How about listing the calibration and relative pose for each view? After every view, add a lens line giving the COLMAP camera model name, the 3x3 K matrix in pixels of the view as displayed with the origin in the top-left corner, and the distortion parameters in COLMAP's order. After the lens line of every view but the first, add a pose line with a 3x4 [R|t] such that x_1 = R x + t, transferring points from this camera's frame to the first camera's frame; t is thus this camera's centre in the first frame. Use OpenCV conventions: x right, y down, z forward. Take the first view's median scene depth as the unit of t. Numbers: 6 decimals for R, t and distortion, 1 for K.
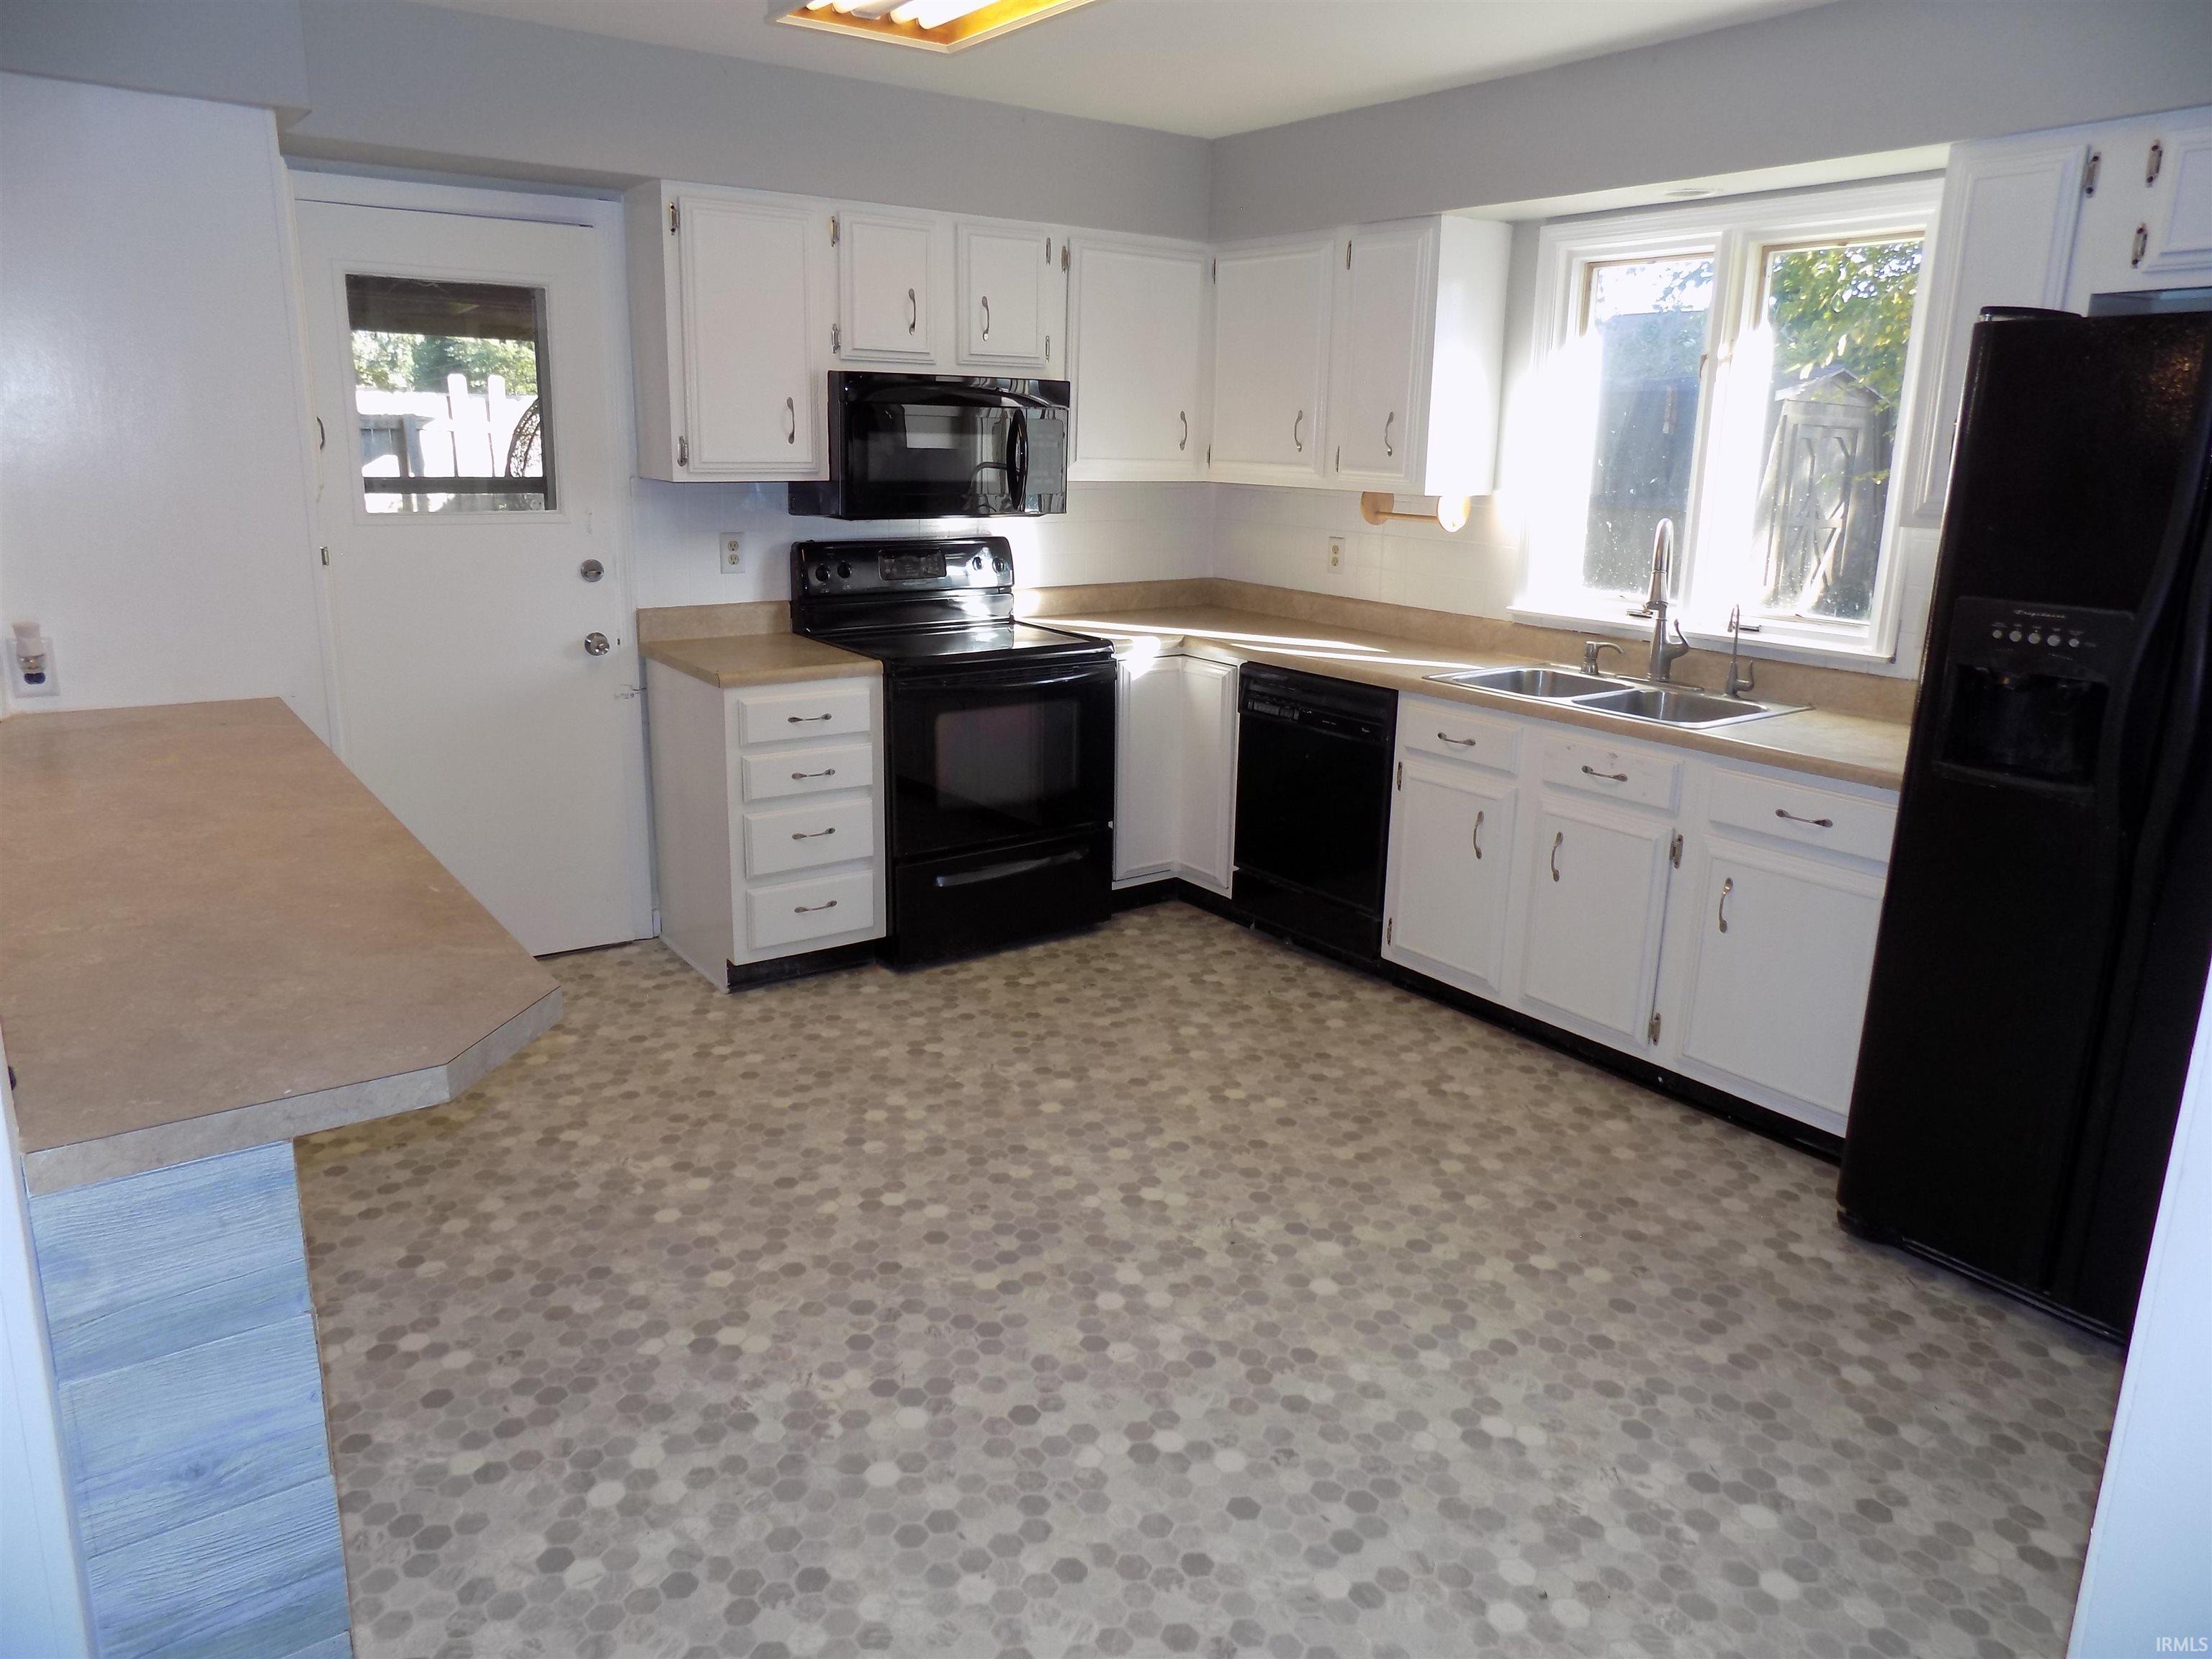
lens RADIAL K [[1488.9, 0, 1097.8], [0, 1488.9, 822.5], [0, 0, 1]] dist [-0.051269, 0.048503]
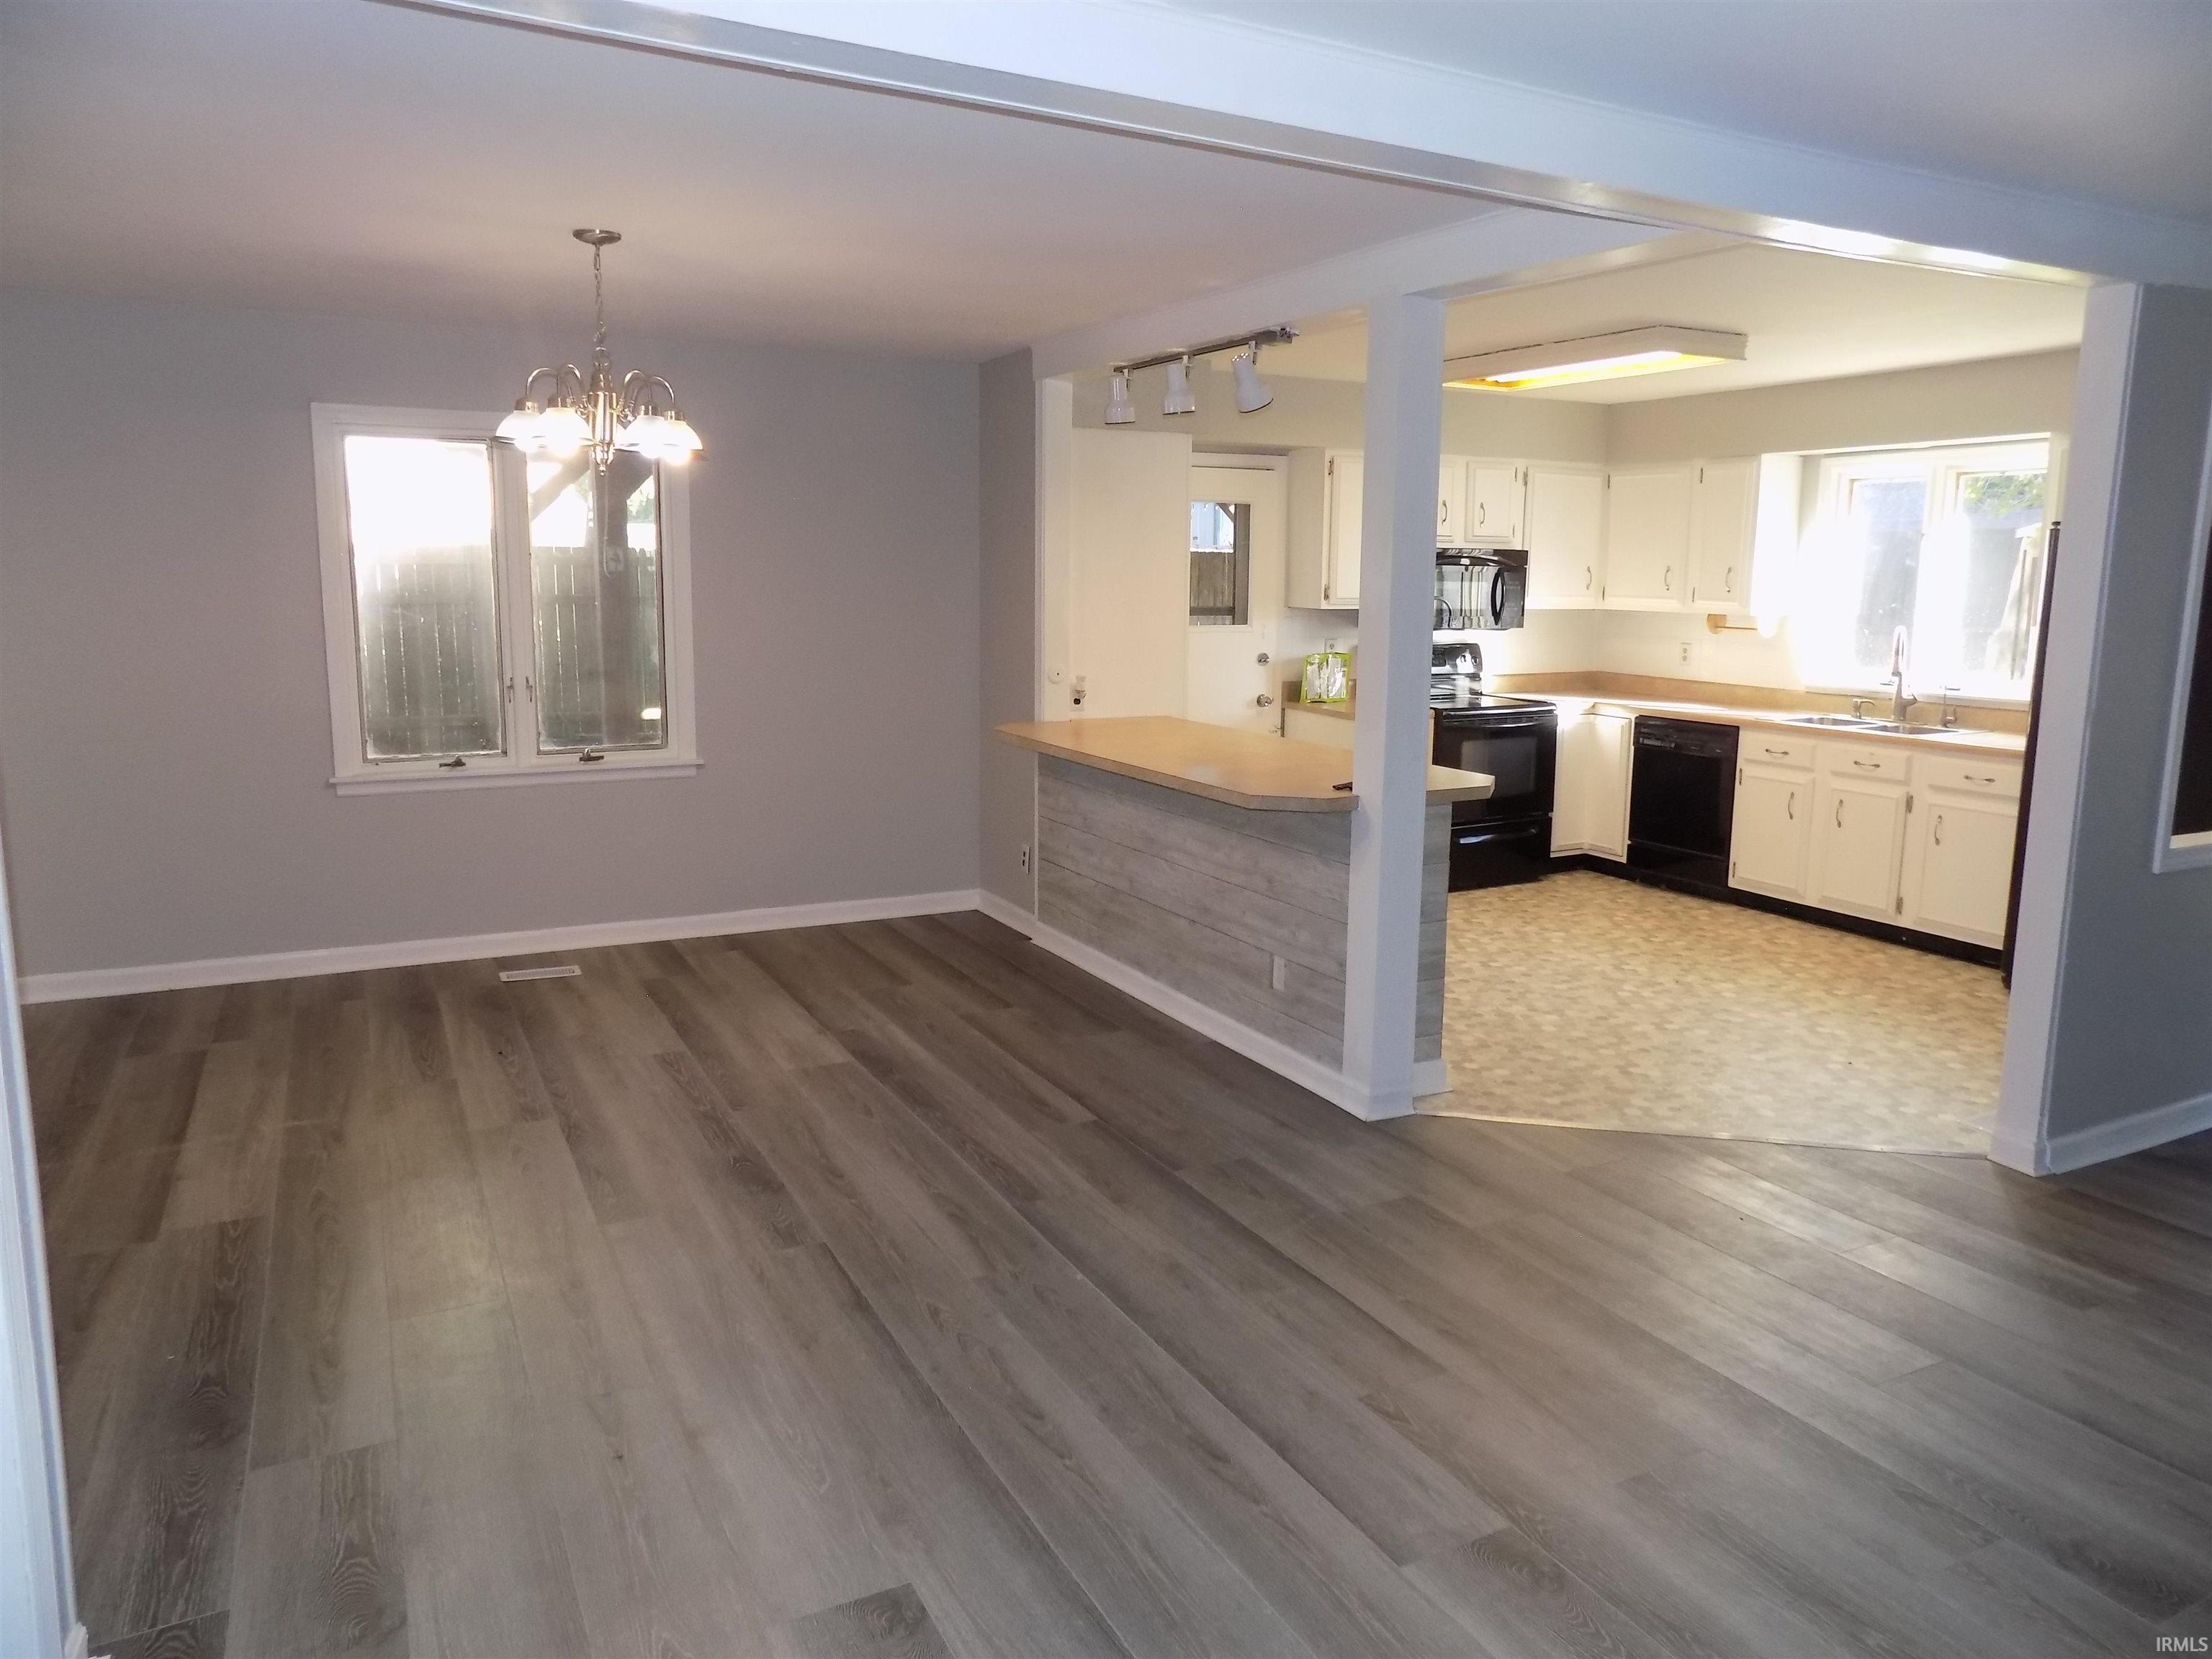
lens RADIAL K [[1488.9, 0, 1114.4], [0, 1488.9, 836.5], [0, 0, 1]] dist [-0.051269, 0.048503]
pose [[0.990577, 0.011671, -0.136462, -0.276137], [-0.022552, 0.996662, -0.078467, 0.185696], [0.135091, 0.080805, 0.987533, -0.767300]]
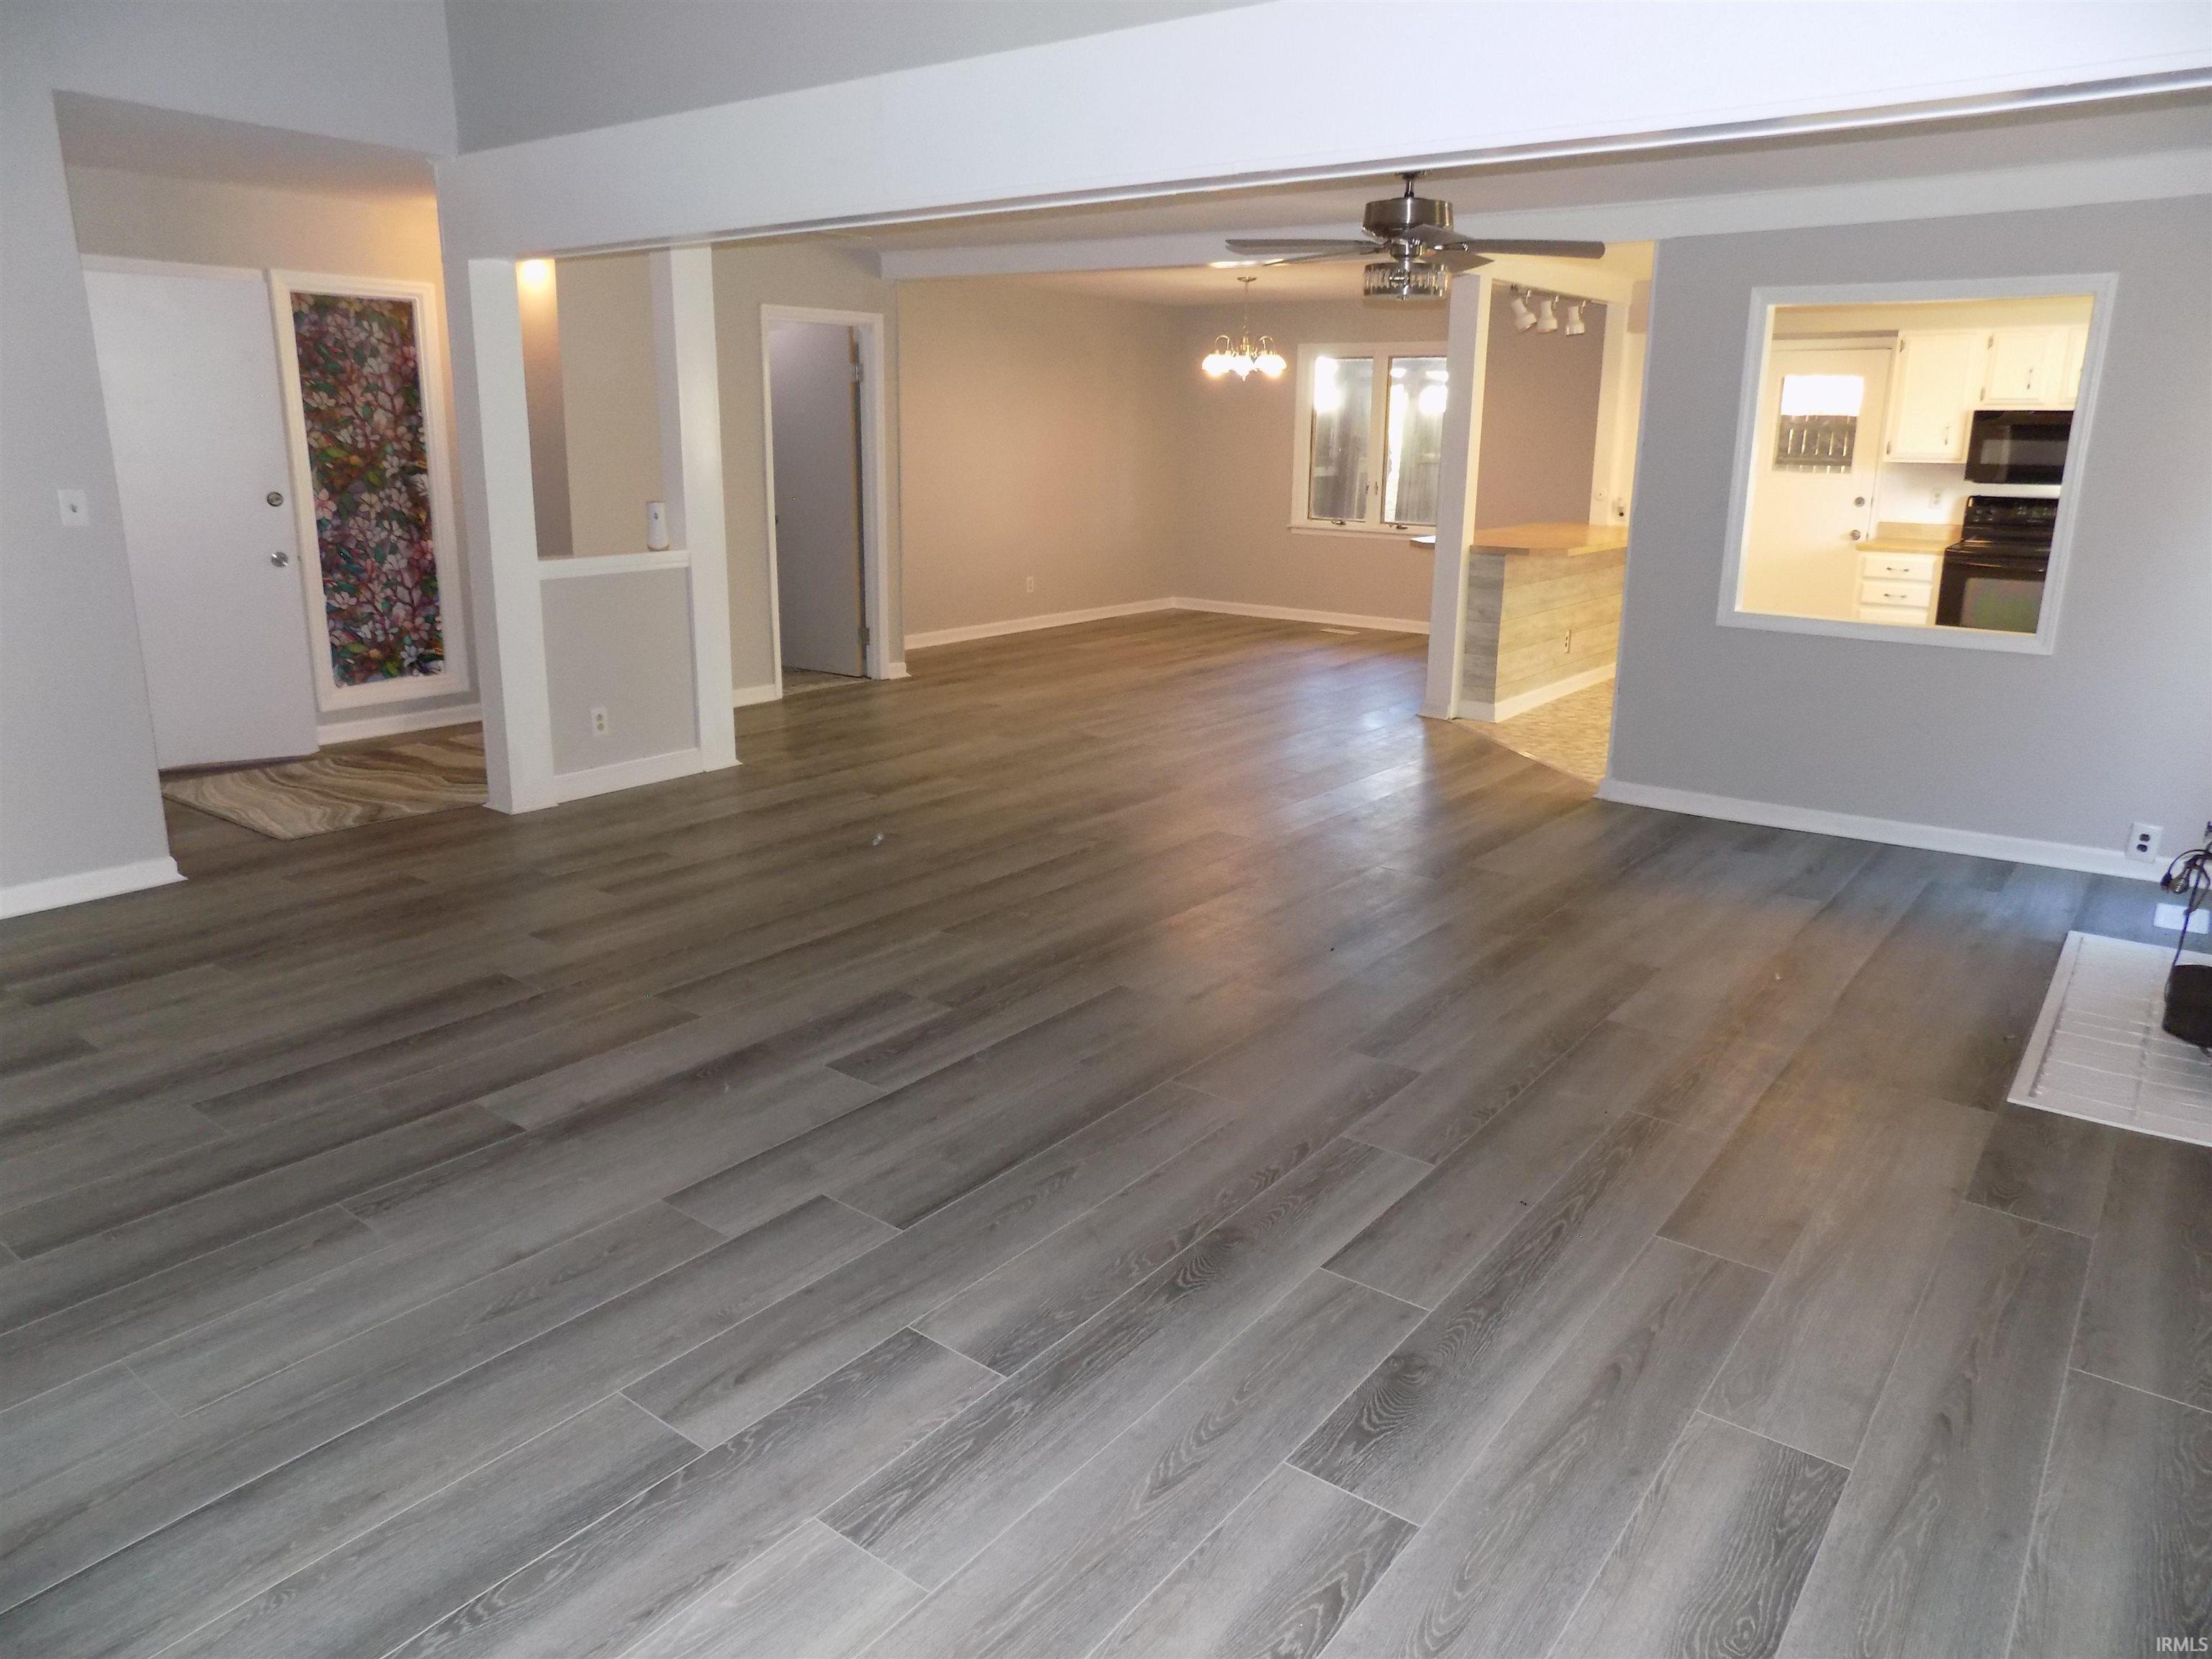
lens RADIAL K [[1488.9, 0, 1119.4], [0, 1488.9, 827.0], [0, 0, 1]] dist [-0.051269, 0.048503]
pose [[0.305541, 0.233206, -0.923179, 1.495230], [-0.248186, 0.955535, 0.159239, 0.224125], [0.919265, 0.180466, 0.349834, -0.721583]]
